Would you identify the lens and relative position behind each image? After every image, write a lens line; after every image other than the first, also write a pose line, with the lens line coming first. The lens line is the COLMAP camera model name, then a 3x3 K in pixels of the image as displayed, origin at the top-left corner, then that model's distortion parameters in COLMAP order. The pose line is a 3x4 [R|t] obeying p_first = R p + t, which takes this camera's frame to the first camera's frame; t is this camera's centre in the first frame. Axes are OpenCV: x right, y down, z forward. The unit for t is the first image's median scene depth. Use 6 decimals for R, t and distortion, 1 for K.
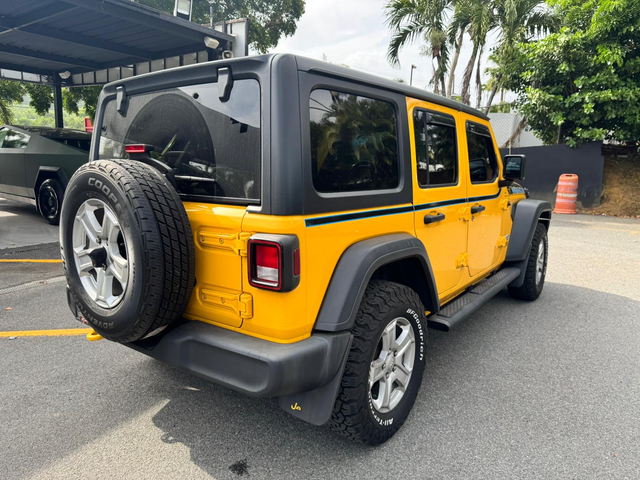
lens RADIAL K [[463.9, 0, 320.7], [0, 463.9, 239.4], [0, 0, 1]] dist [0.006599, -0.009591]
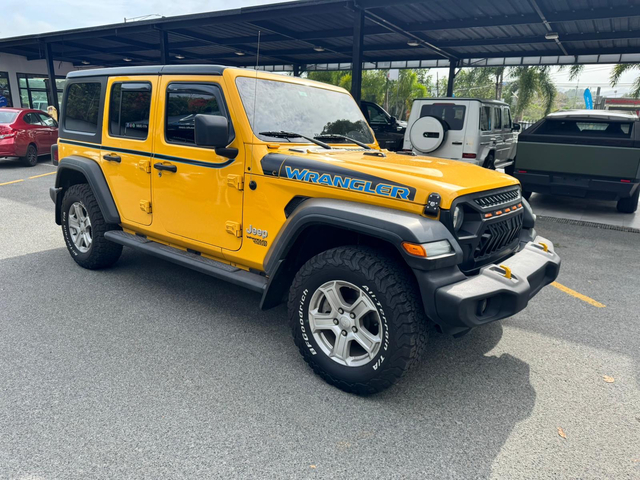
lens RADIAL K [[463.9, 0, 320.7], [0, 463.9, 239.4], [0, 0, 1]] dist [0.006599, -0.009591]
pose [[-0.032407, 0.228175, -0.973081, 1.836402], [-0.214876, 0.949236, 0.229739, -0.301079], [0.976104, 0.216537, 0.018267, 1.804569]]
